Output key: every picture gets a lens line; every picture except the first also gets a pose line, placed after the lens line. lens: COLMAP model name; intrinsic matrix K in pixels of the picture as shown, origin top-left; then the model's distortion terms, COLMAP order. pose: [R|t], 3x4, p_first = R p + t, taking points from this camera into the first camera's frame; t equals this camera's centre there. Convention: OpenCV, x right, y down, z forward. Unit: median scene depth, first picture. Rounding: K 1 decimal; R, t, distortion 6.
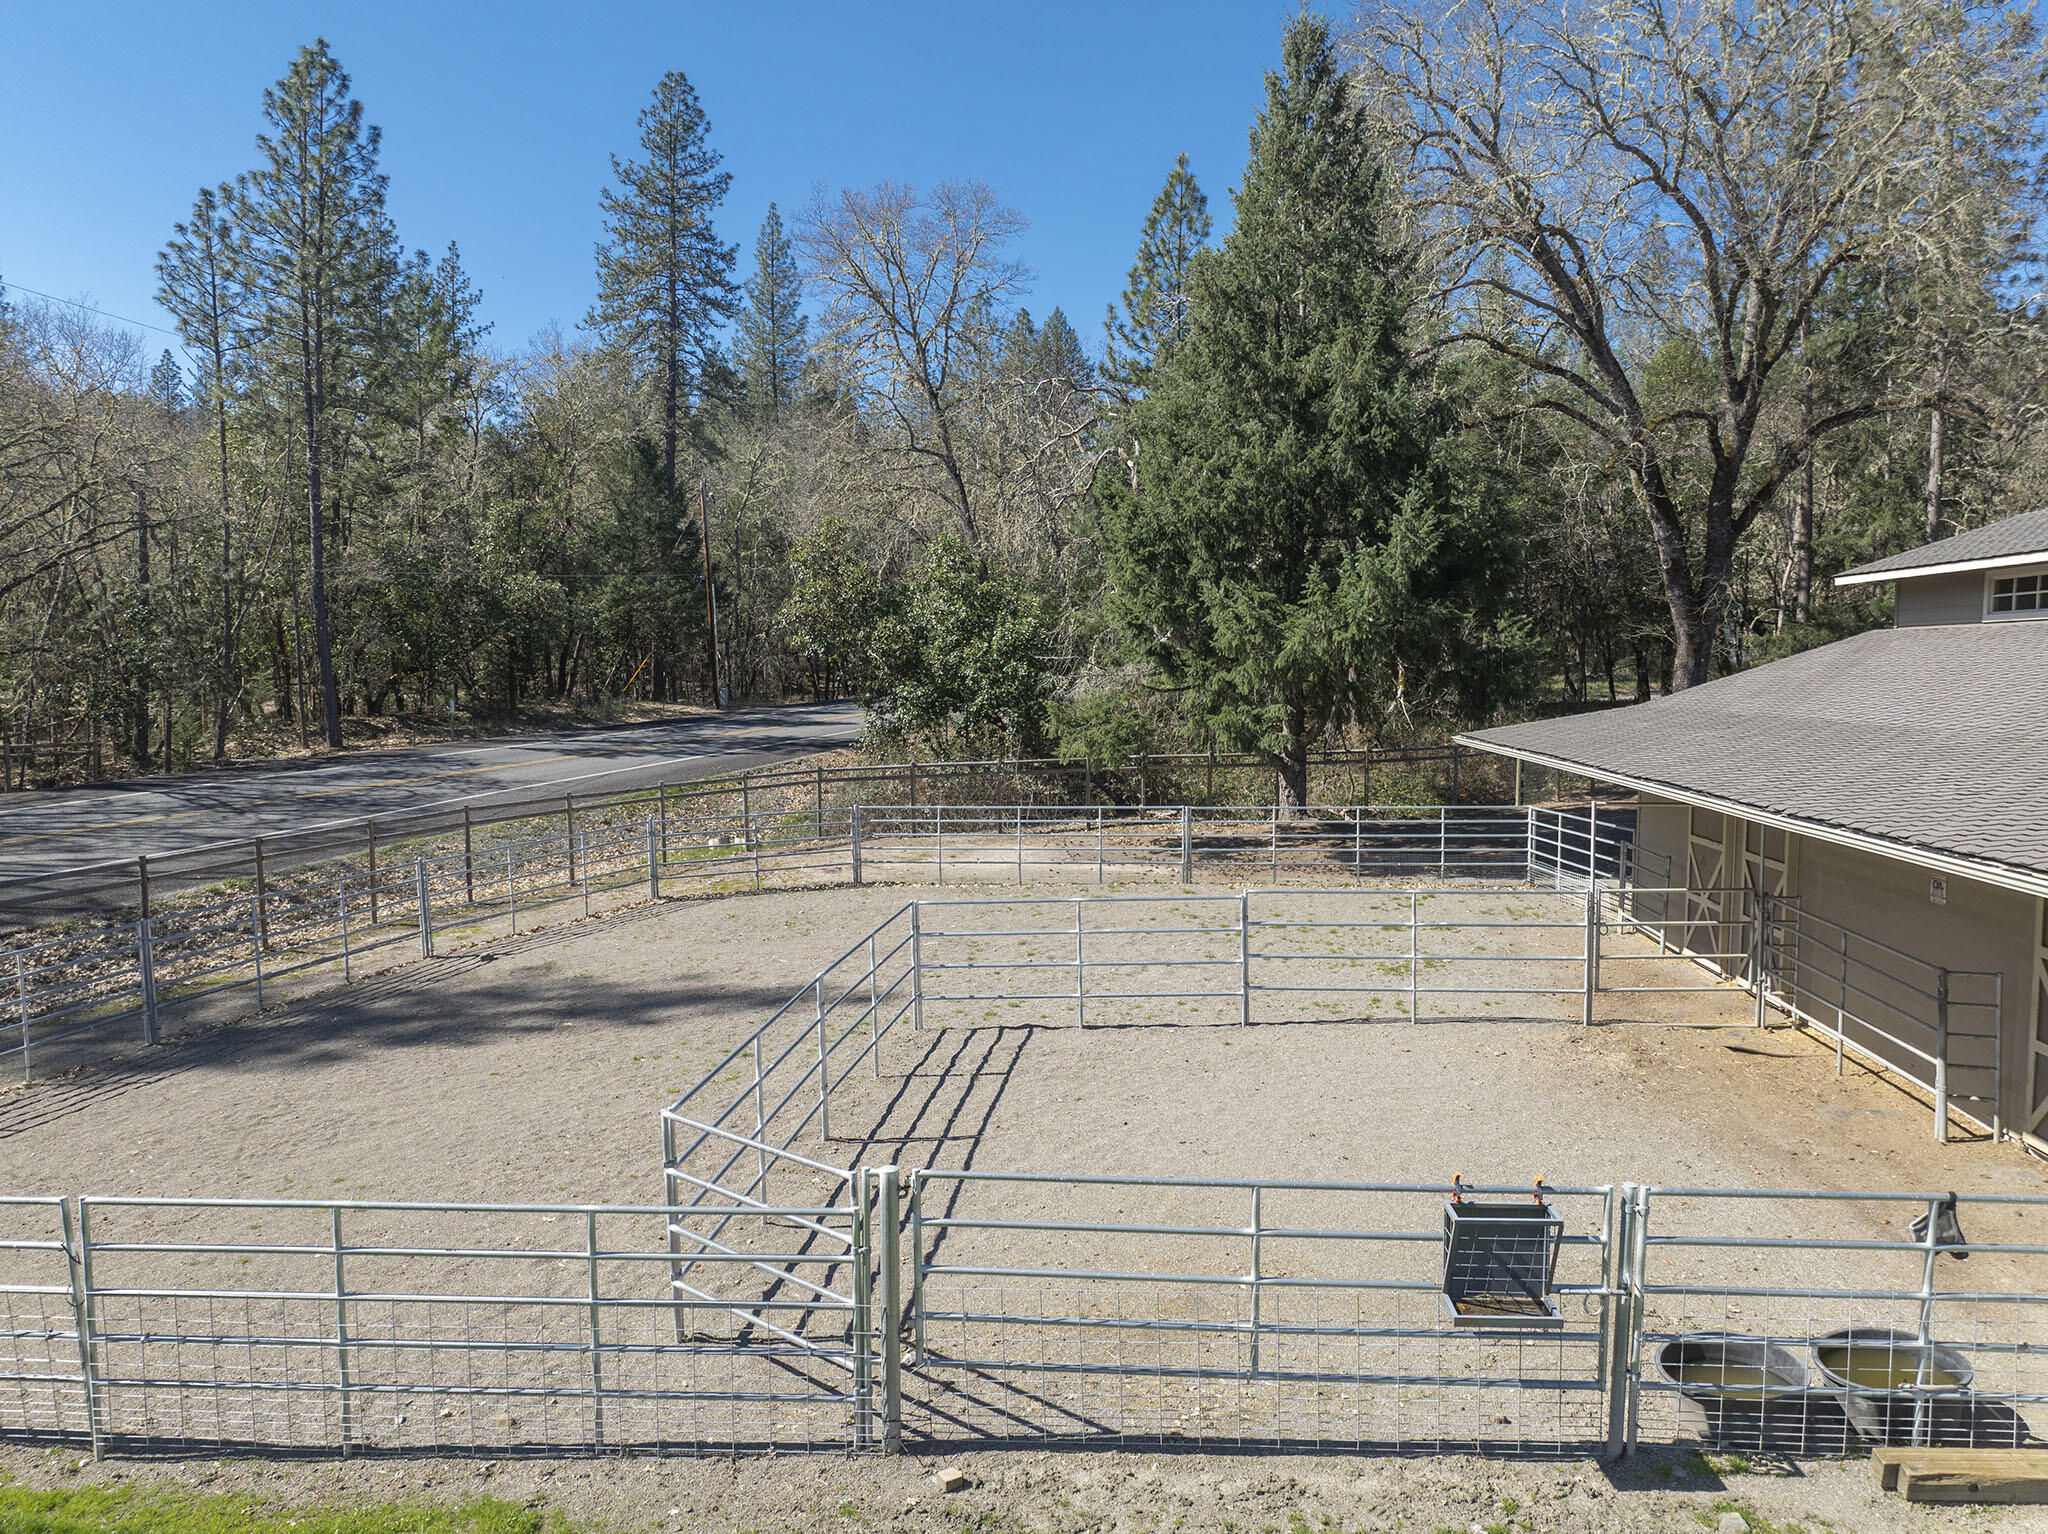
lens RADIAL K [[1460.7, 0, 1024.0], [0, 1460.7, 767.0], [0, 0, 1]] dist [-0.041219, 0.008773]
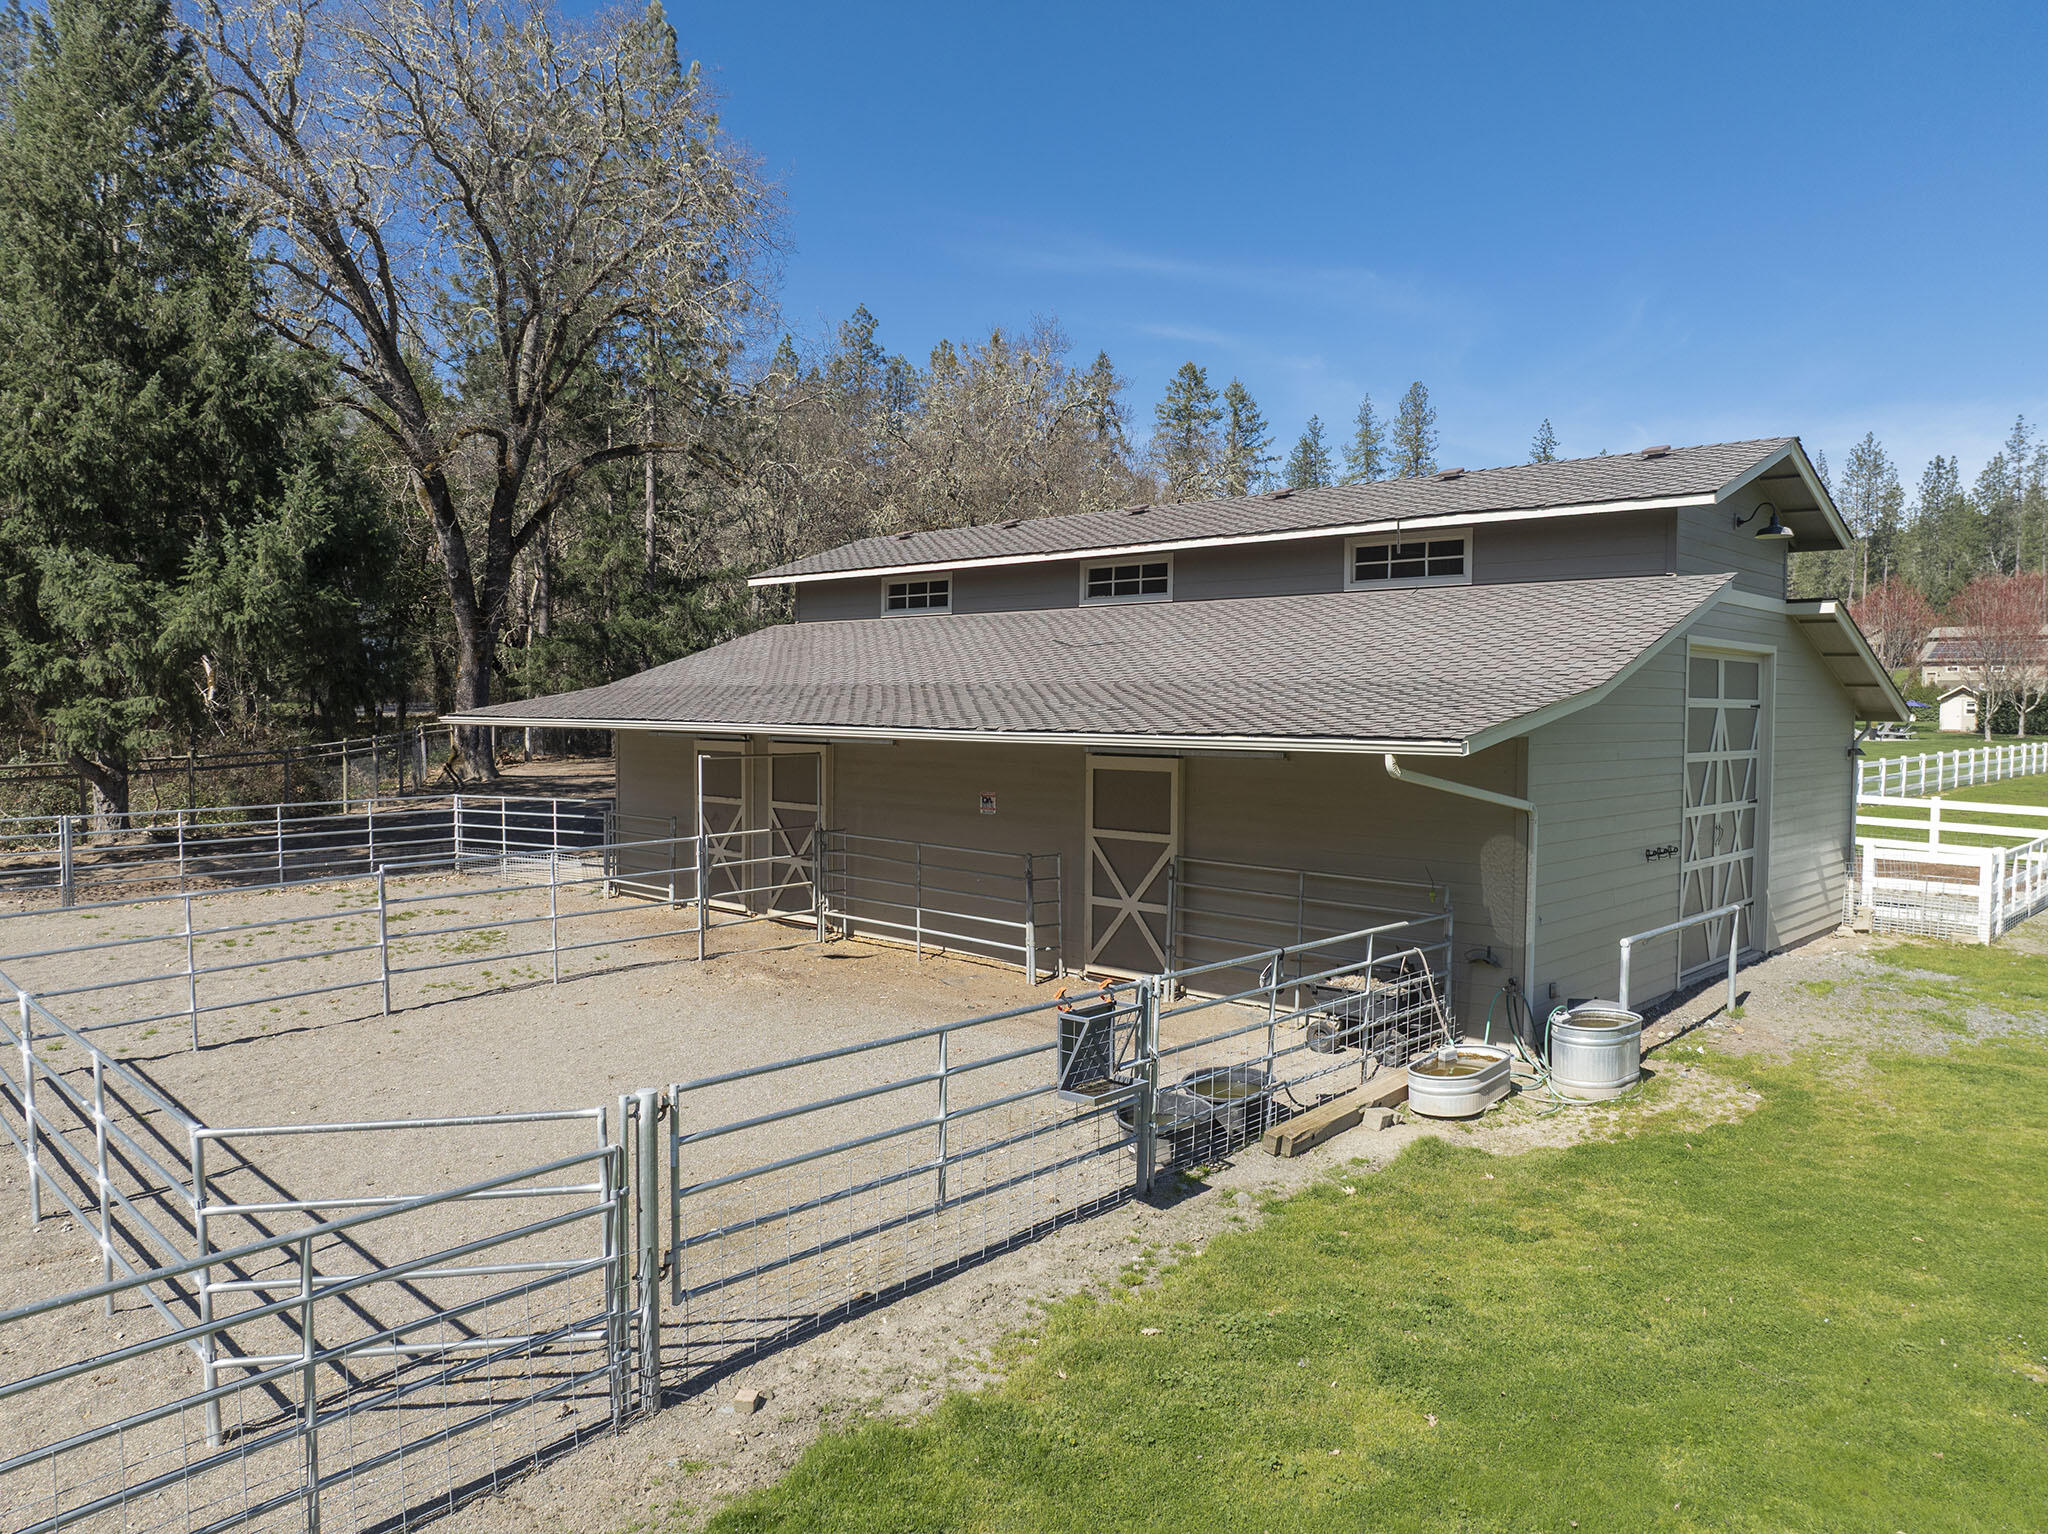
lens RADIAL K [[1460.7, 0, 1024.0], [0, 1460.7, 767.0], [0, 0, 1]] dist [-0.041219, 0.008773]
pose [[0.606059, -0.030168, 0.794847, -0.194960], [0.050561, 0.998721, -0.000646, 0.026408], [-0.793811, 0.040580, 0.606809, 0.078092]]
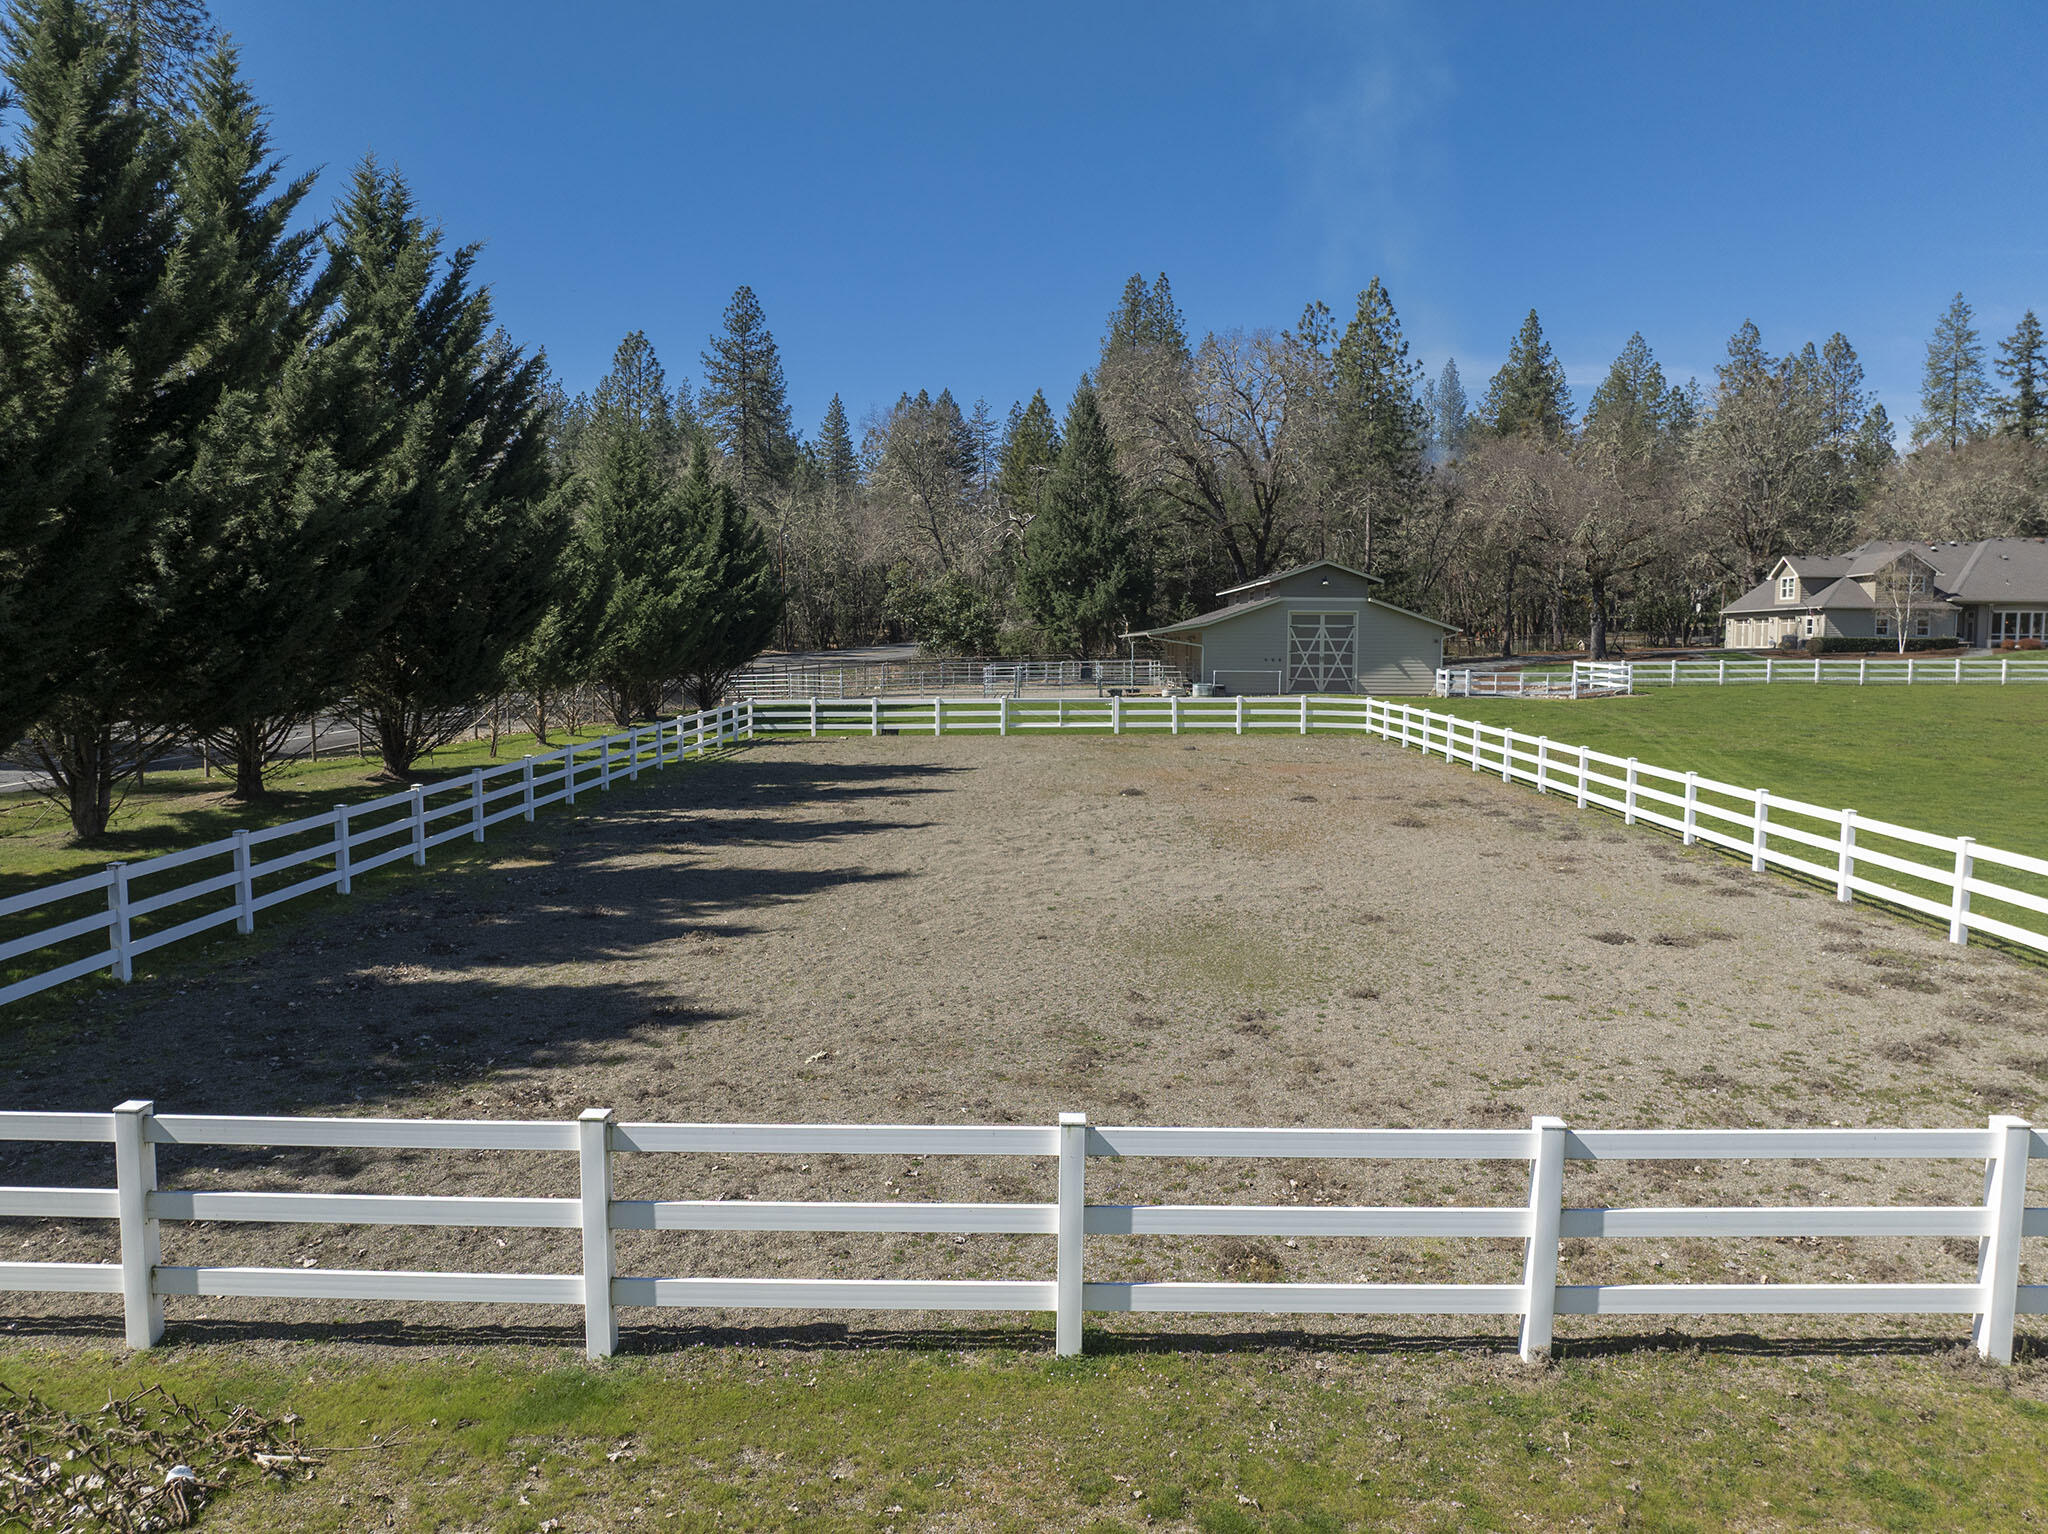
lens RADIAL K [[1460.7, 0, 1024.0], [0, 1460.7, 767.0], [0, 0, 1]] dist [-0.041219, 0.008773]
pose [[0.994066, -0.008087, 0.108474, -0.277227], [0.006870, 0.999909, 0.011586, 0.210507], [-0.108558, -0.010772, 0.994032, -2.100839]]
